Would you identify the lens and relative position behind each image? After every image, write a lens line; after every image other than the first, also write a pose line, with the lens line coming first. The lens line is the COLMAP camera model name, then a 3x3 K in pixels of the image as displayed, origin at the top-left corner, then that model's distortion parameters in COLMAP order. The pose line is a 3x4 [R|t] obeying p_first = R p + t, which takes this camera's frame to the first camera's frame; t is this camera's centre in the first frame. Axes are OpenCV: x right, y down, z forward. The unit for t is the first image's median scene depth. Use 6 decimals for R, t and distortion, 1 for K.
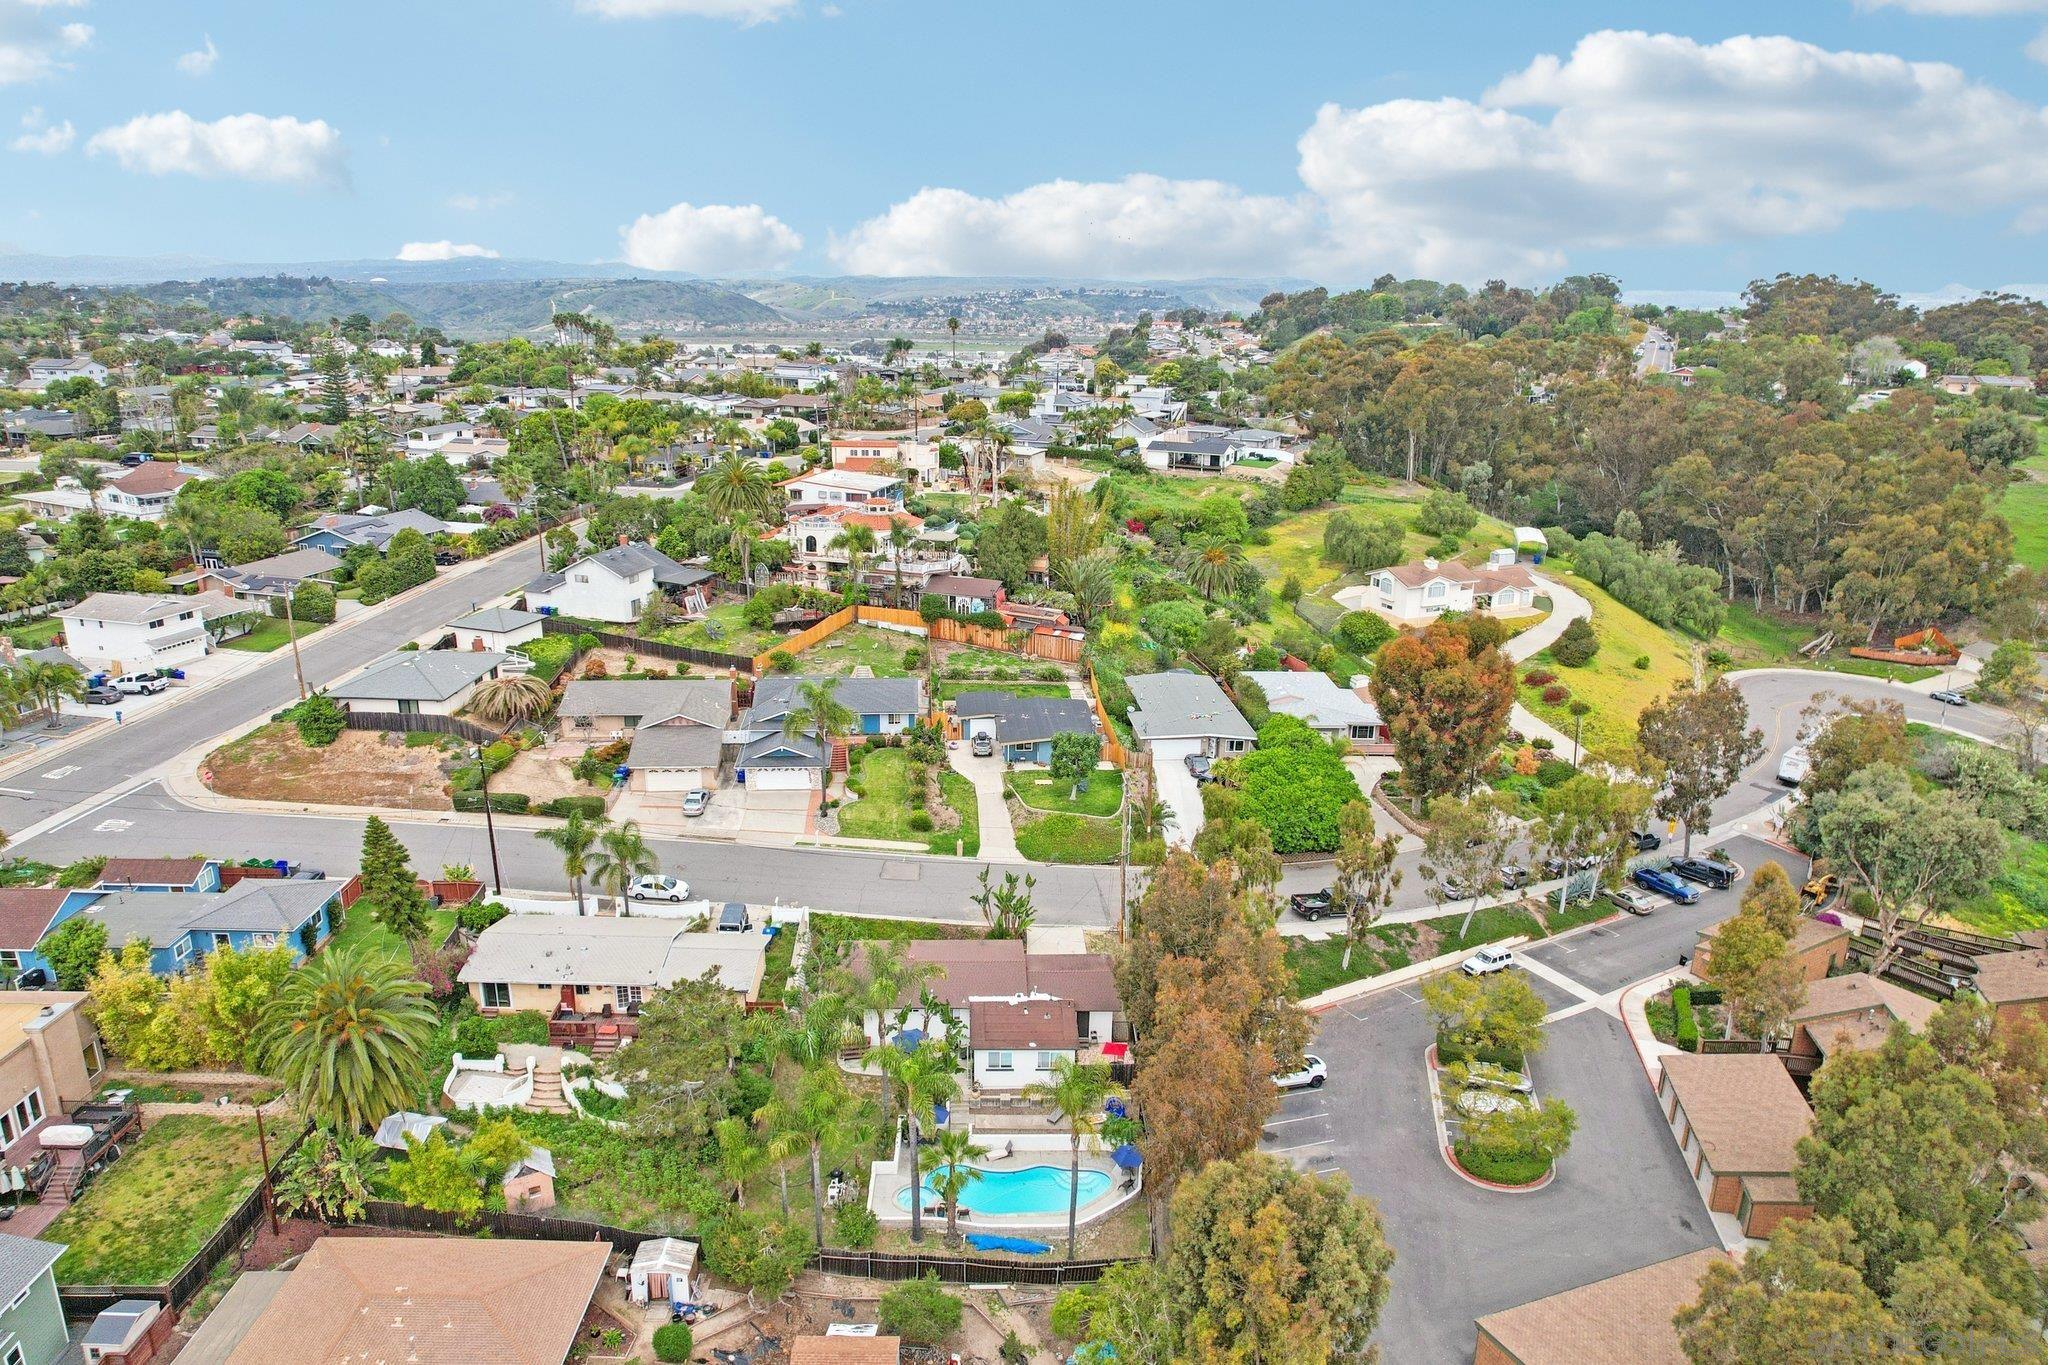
lens RADIAL K [[1345.4, 0, 1030.9], [0, 1345.4, 657.4], [0, 0, 1]] dist [-0.069067, 0.056484]
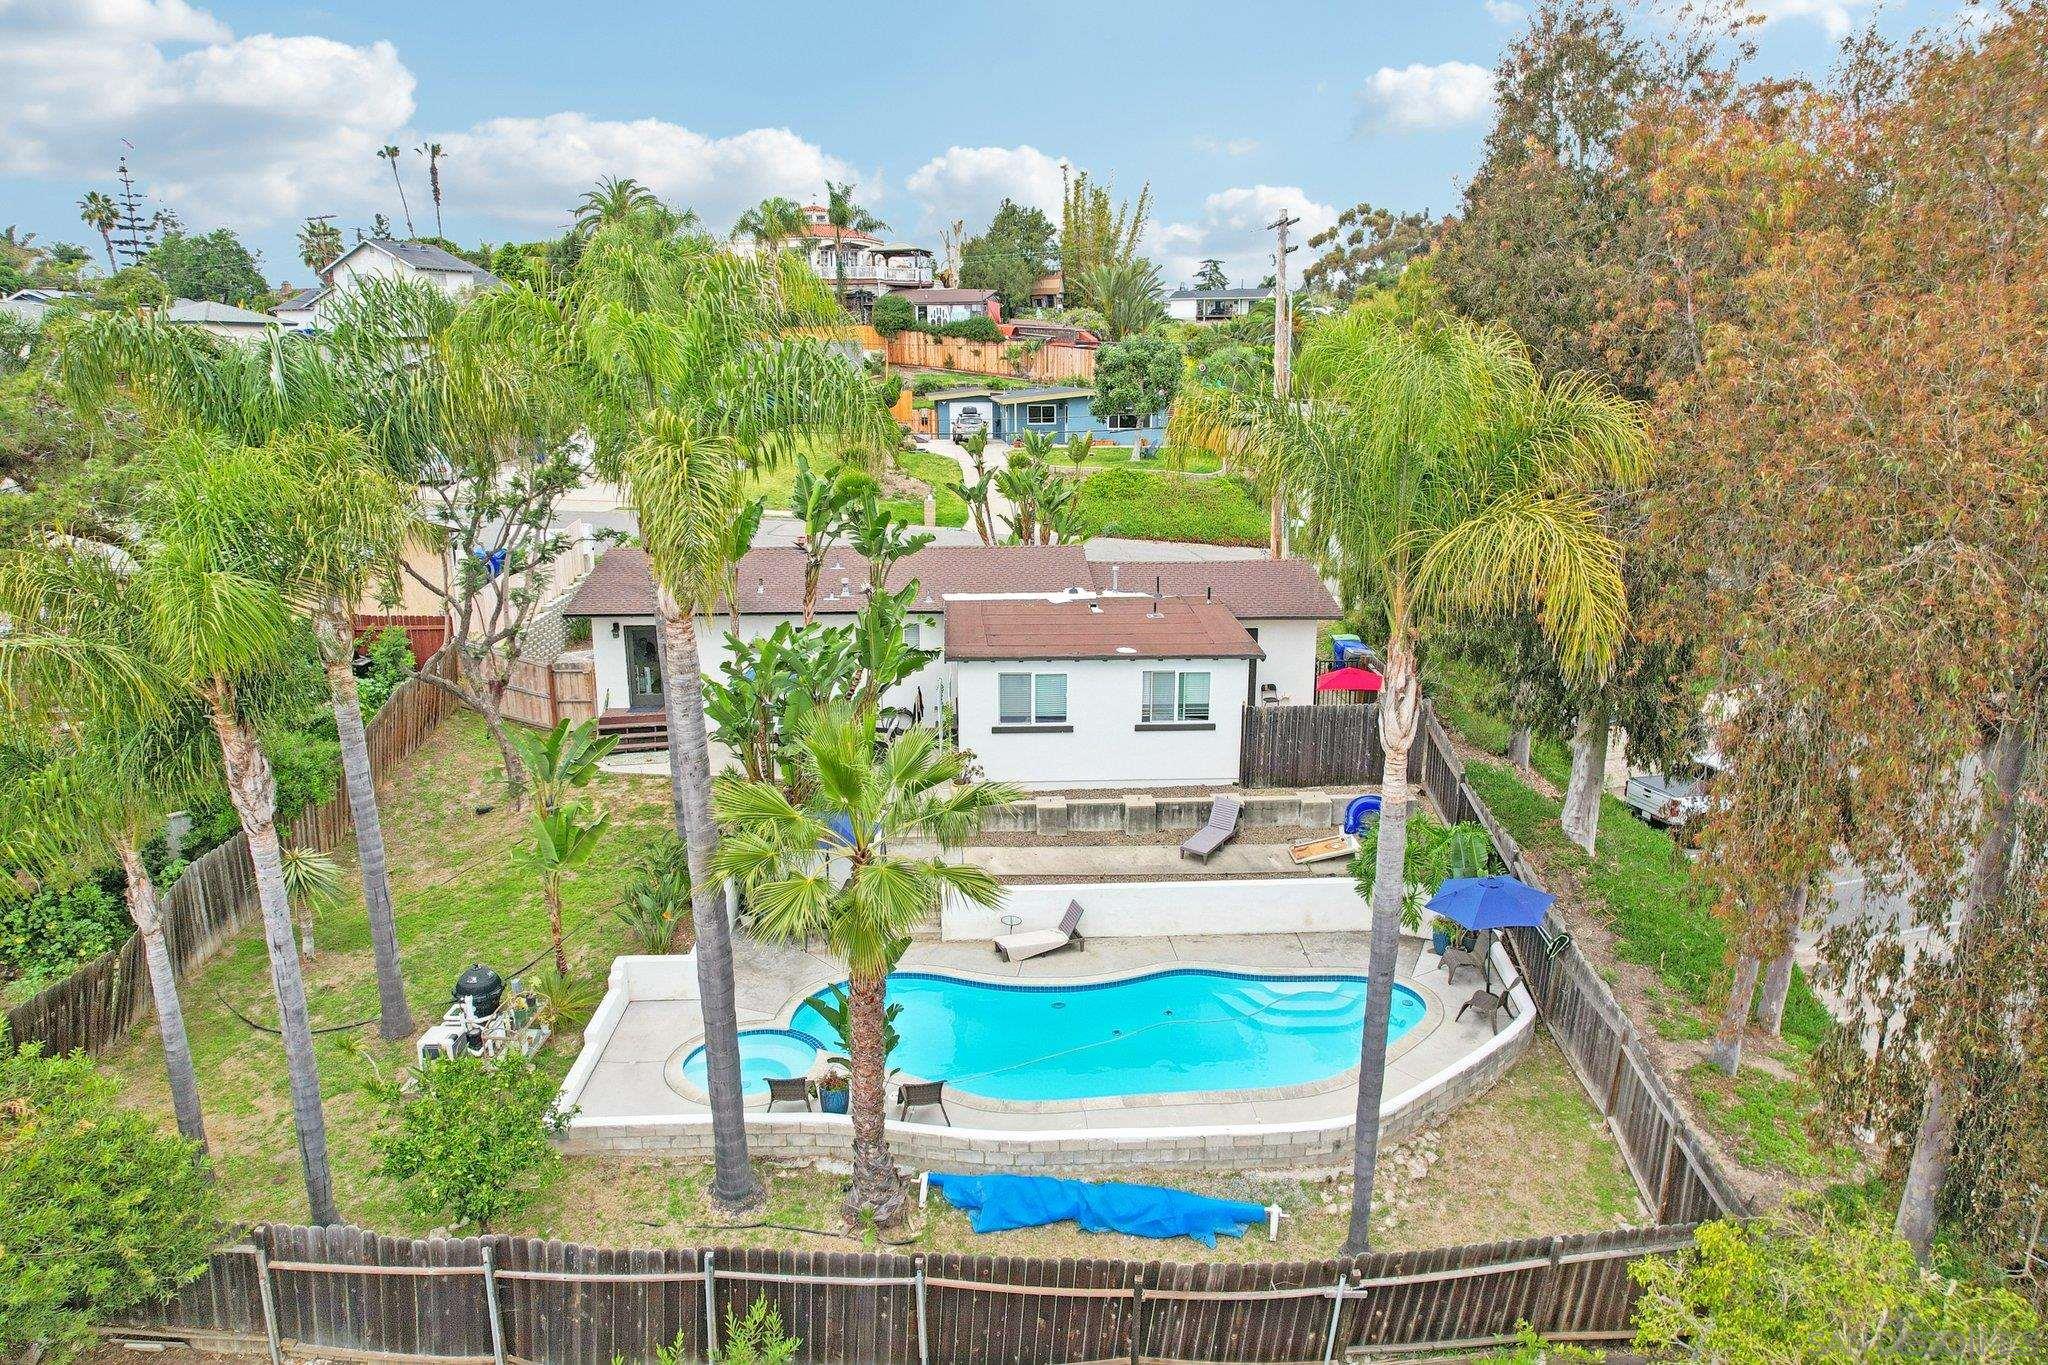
lens RADIAL K [[1345.4, 0, 1030.9], [0, 1345.4, 657.4], [0, 0, 1]] dist [-0.069067, 0.056484]
pose [[0.999602, -0.027450, 0.006560, -0.025381], [0.027772, 0.998075, -0.055457, 0.310047], [-0.005025, 0.055617, 0.998440, 0.656479]]
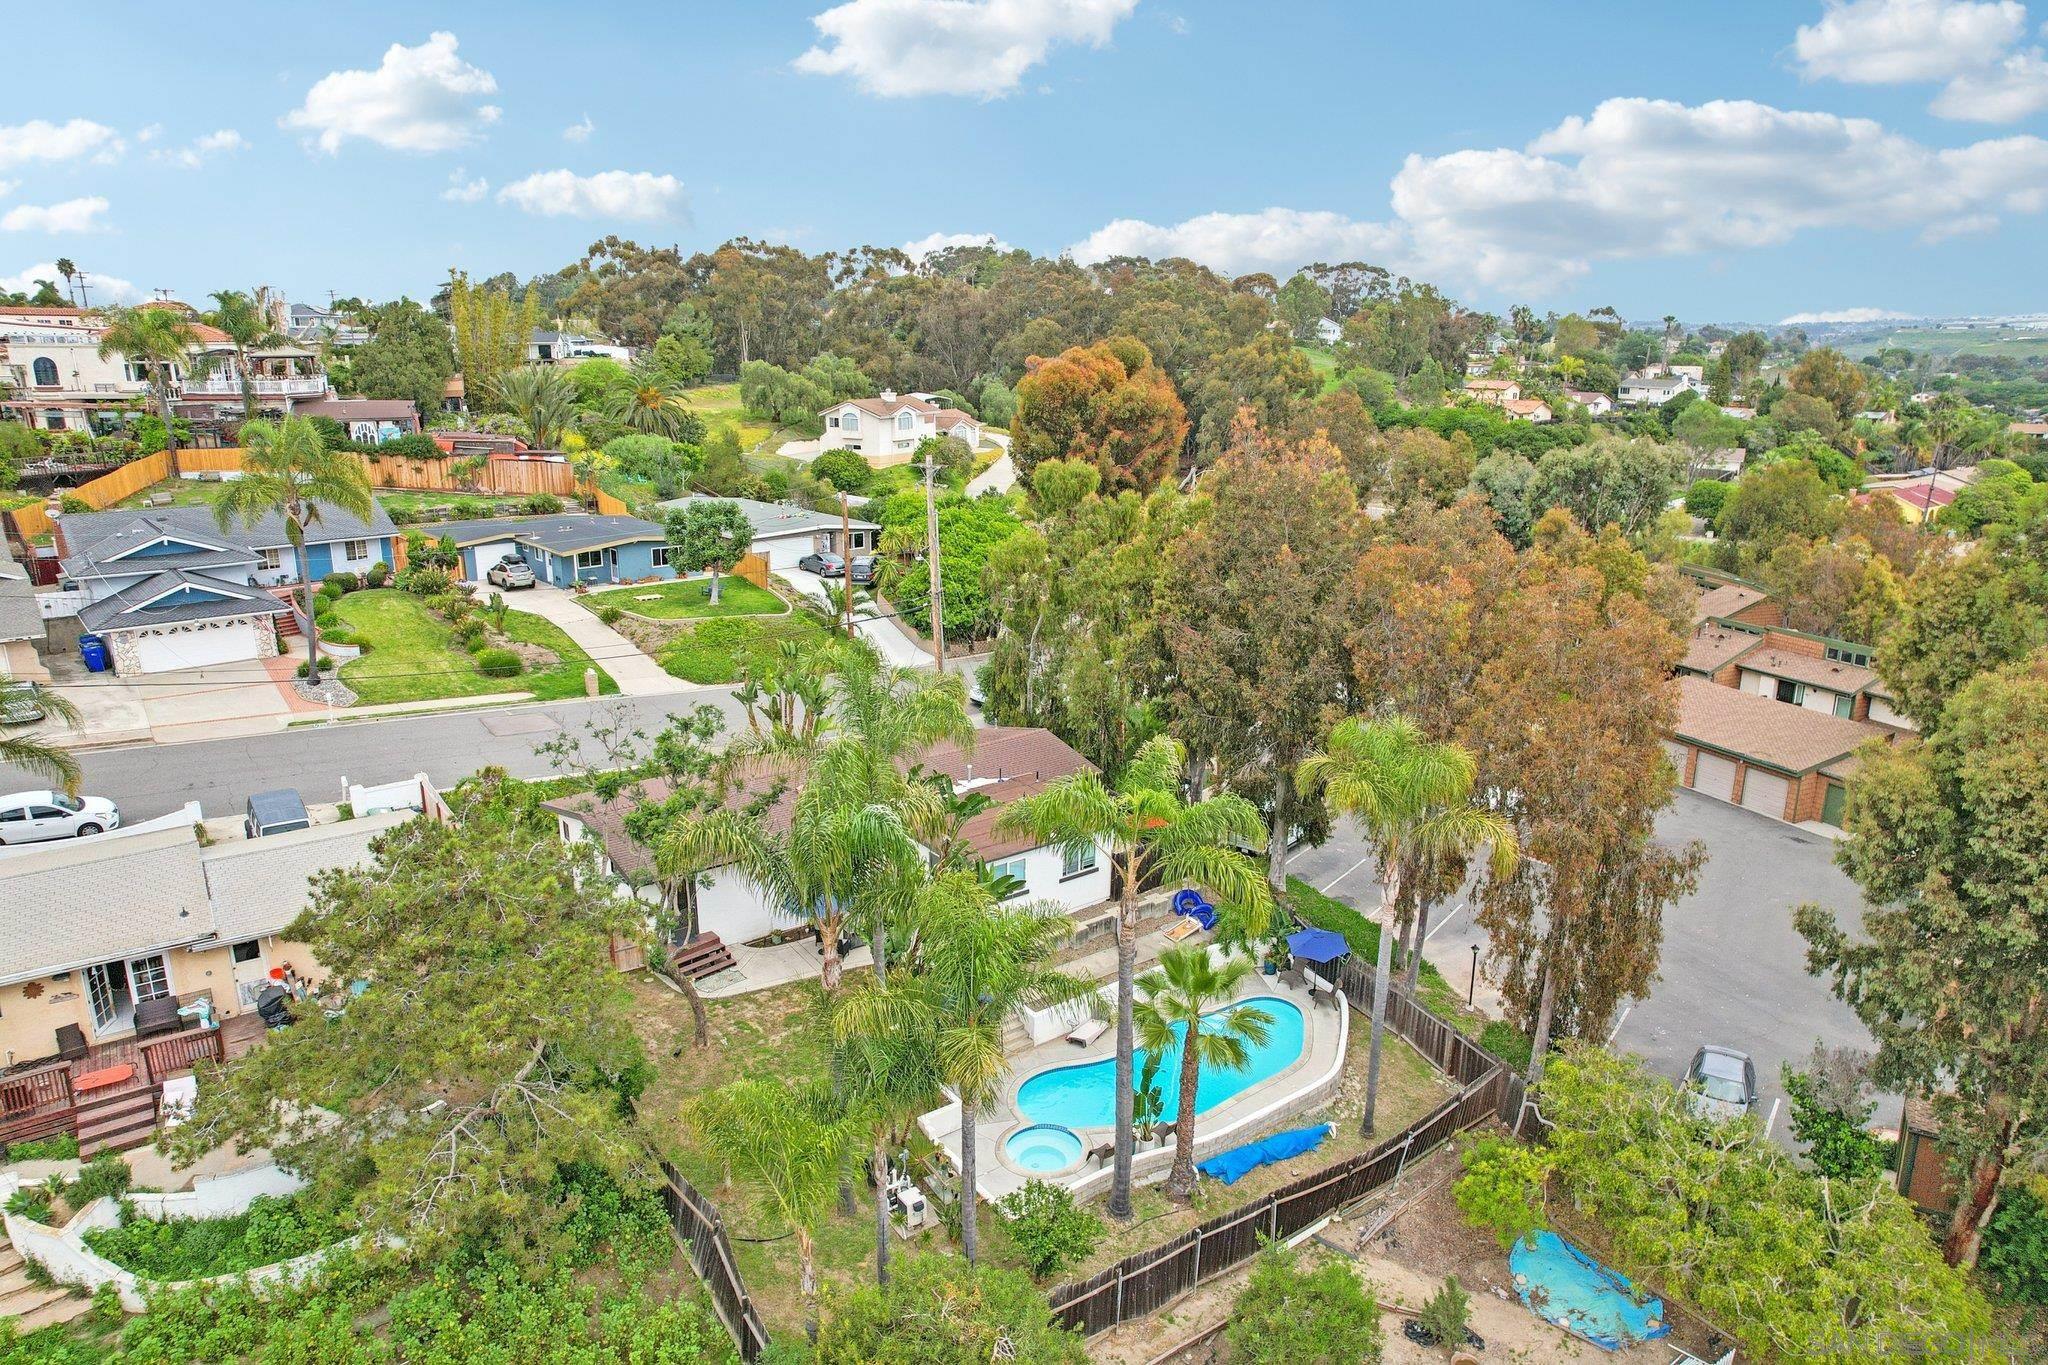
lens RADIAL K [[1310.9, 0, 1035.0], [0, 1310.9, 714.6], [0, 0, 1]] dist [-0.061438, 0.046321]
pose [[0.815697, -0.184201, 0.548369, -0.287848], [0.173942, 0.982180, 0.071183, 0.202127], [-0.551709, 0.037321, 0.833201, 0.557639]]
